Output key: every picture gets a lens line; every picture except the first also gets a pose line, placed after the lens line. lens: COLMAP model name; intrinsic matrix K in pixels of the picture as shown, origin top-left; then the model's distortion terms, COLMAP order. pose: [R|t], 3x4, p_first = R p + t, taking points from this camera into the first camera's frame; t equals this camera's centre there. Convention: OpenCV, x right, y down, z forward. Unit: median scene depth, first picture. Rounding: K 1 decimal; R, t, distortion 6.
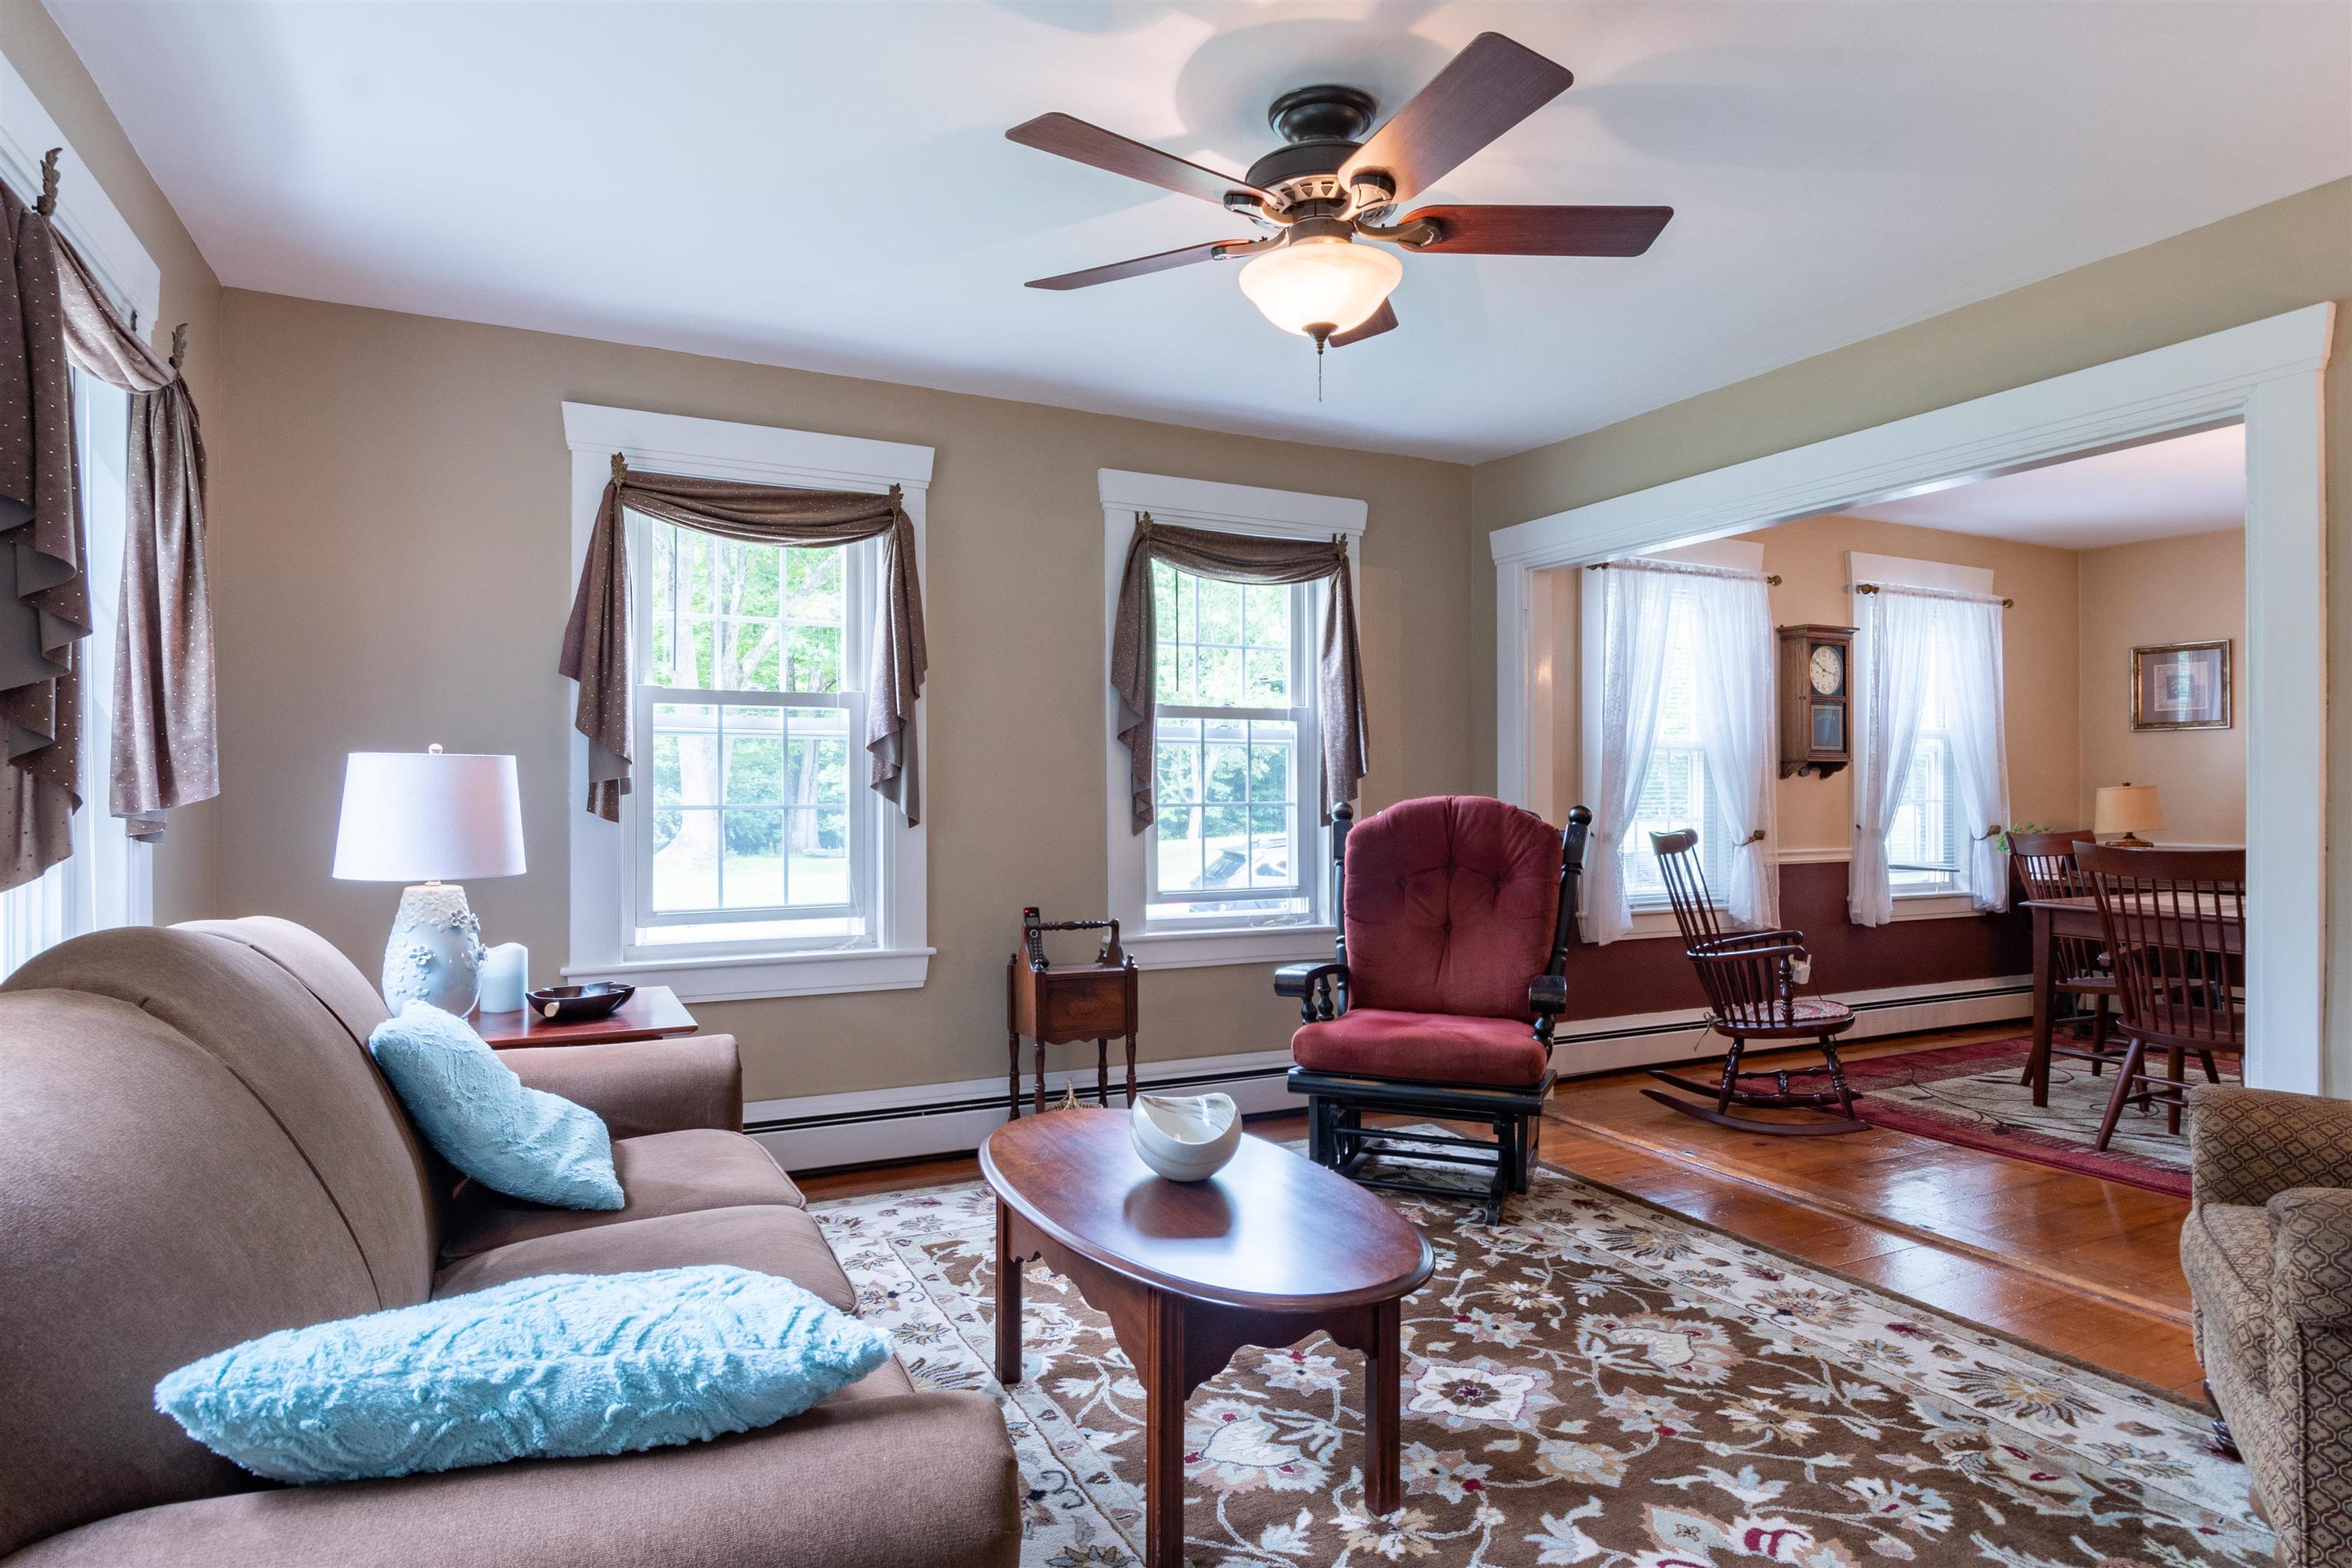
lens RADIAL K [[1279.6, 0, 1175.9], [0, 1279.6, 770.5], [0, 0, 1]] dist [0.002542, -0.002242]
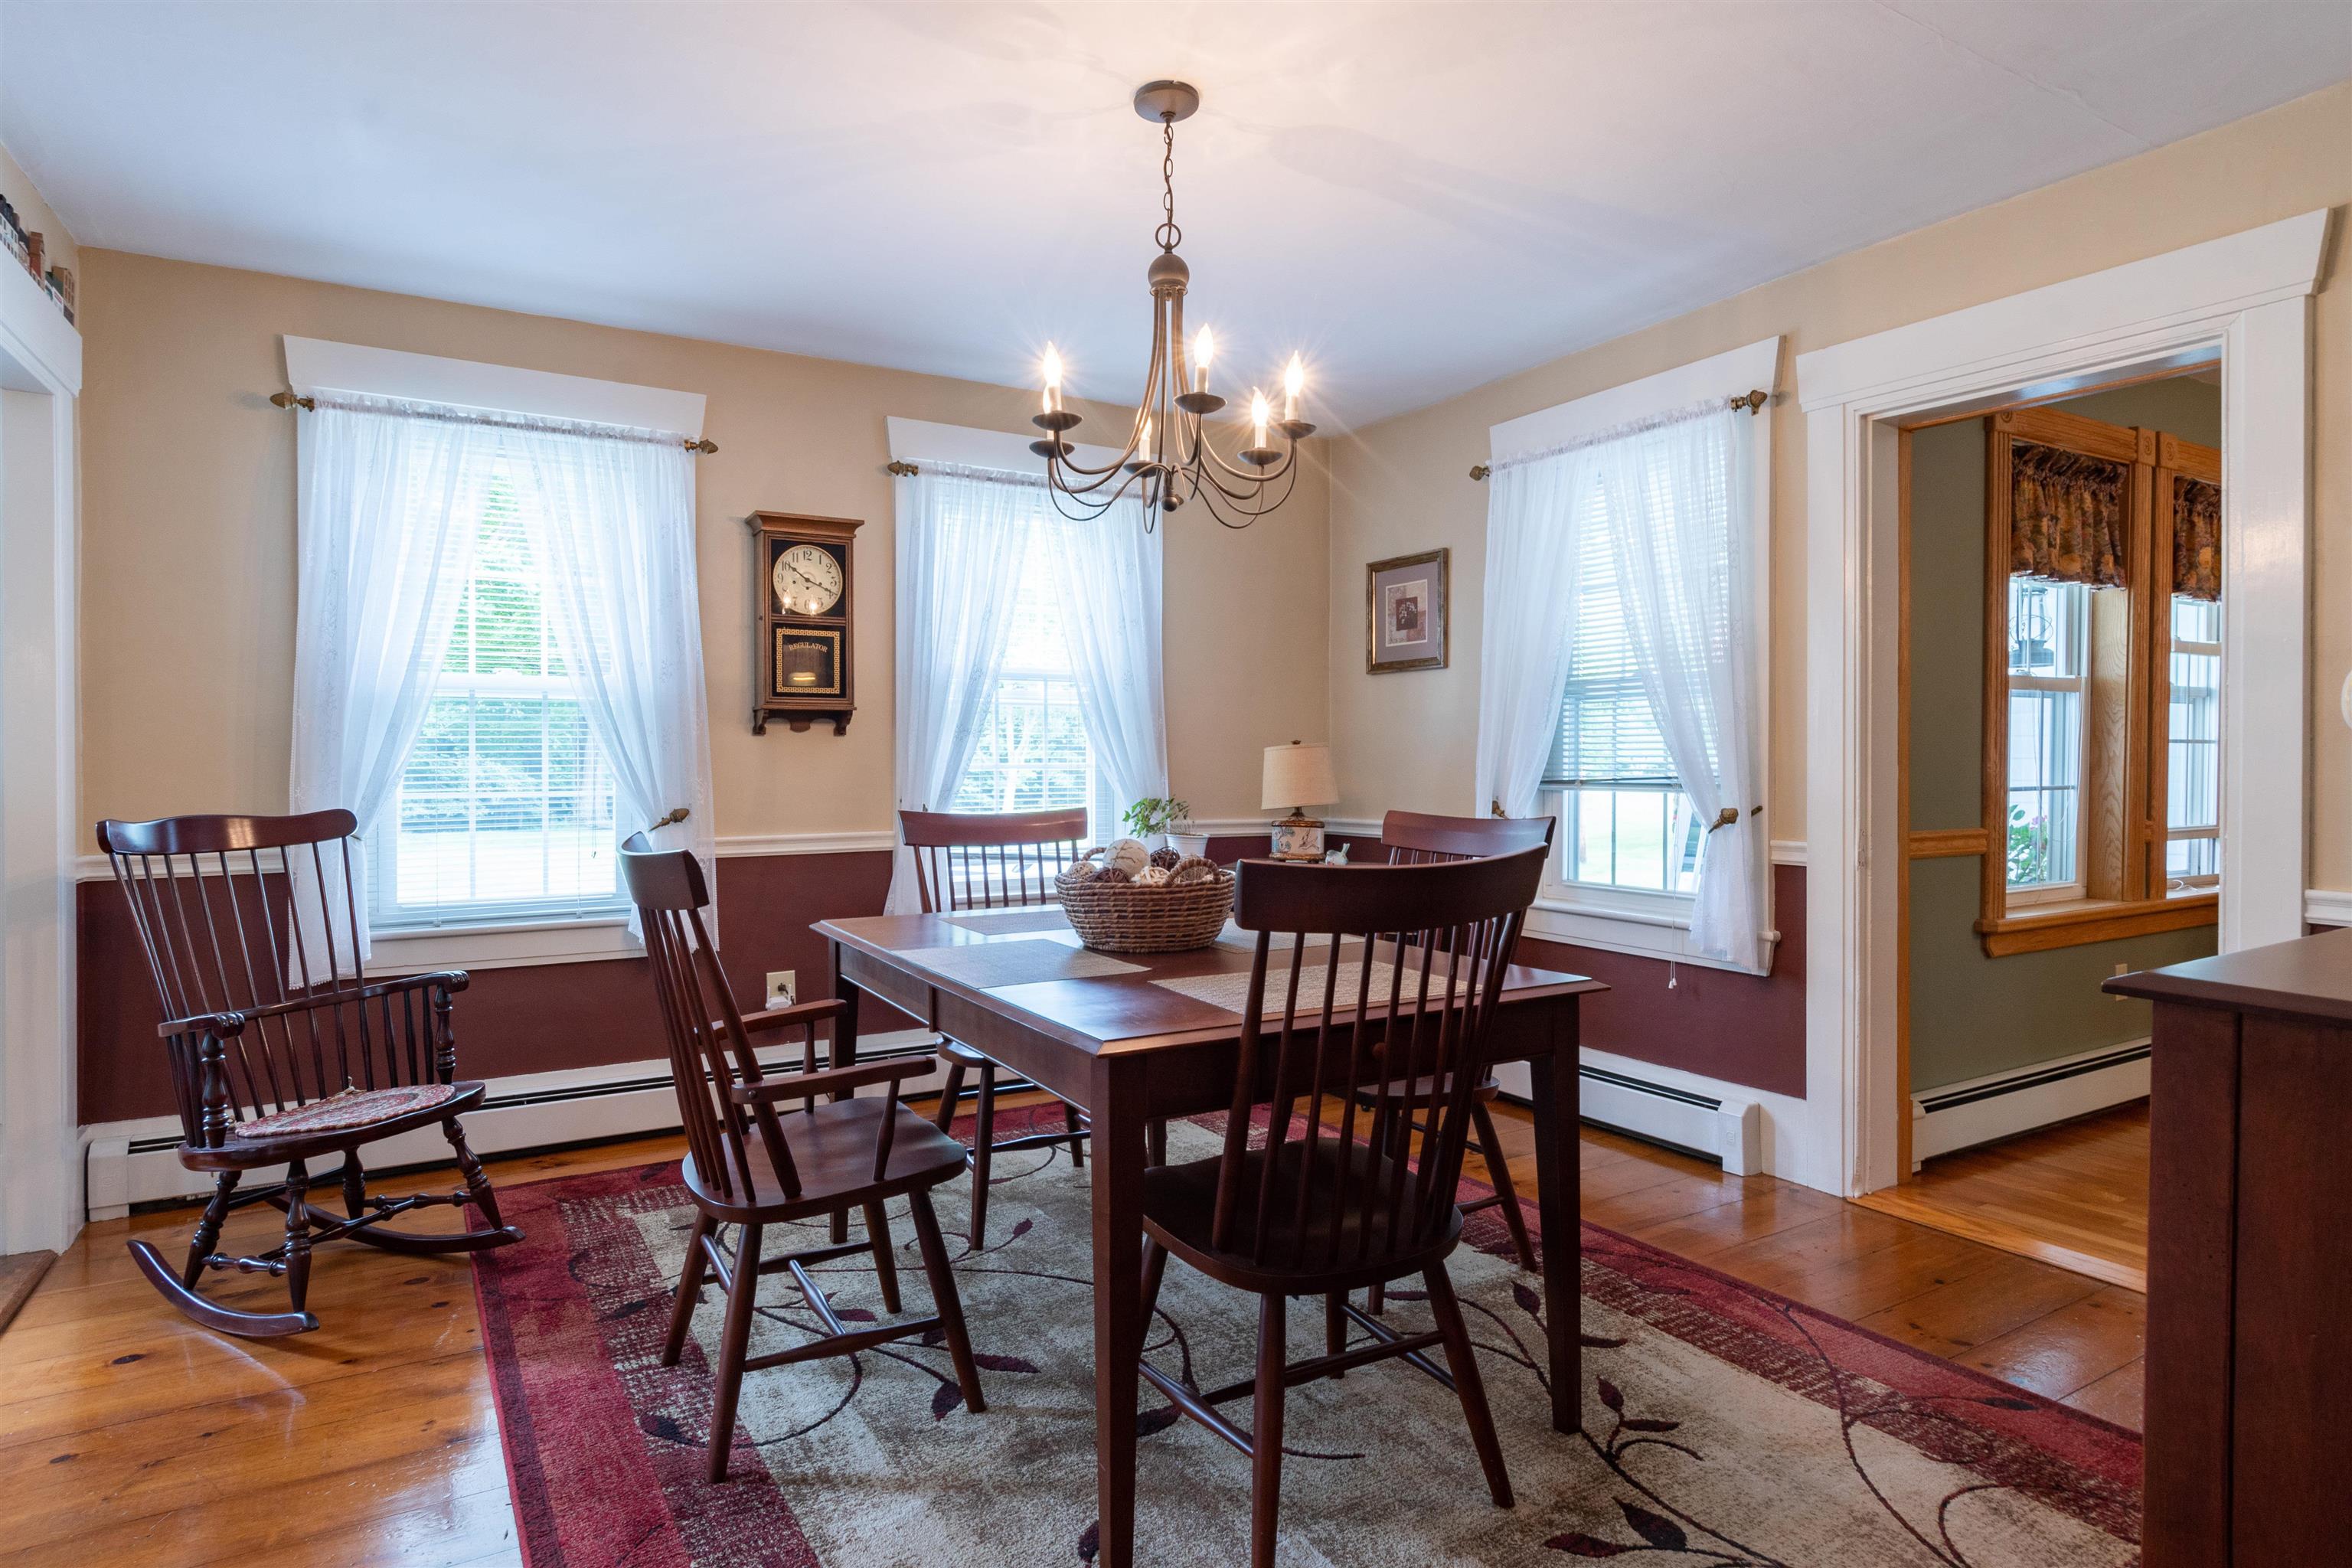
lens RADIAL K [[1279.6, 0, 1175.9], [0, 1279.6, 770.5], [0, 0, 1]] dist [0.002542, -0.002242]
pose [[0.996105, -0.005956, 0.087975, 0.641193], [0.003372, 0.999559, 0.029490, 0.005903], [-0.088111, -0.029079, 0.995686, 0.278574]]
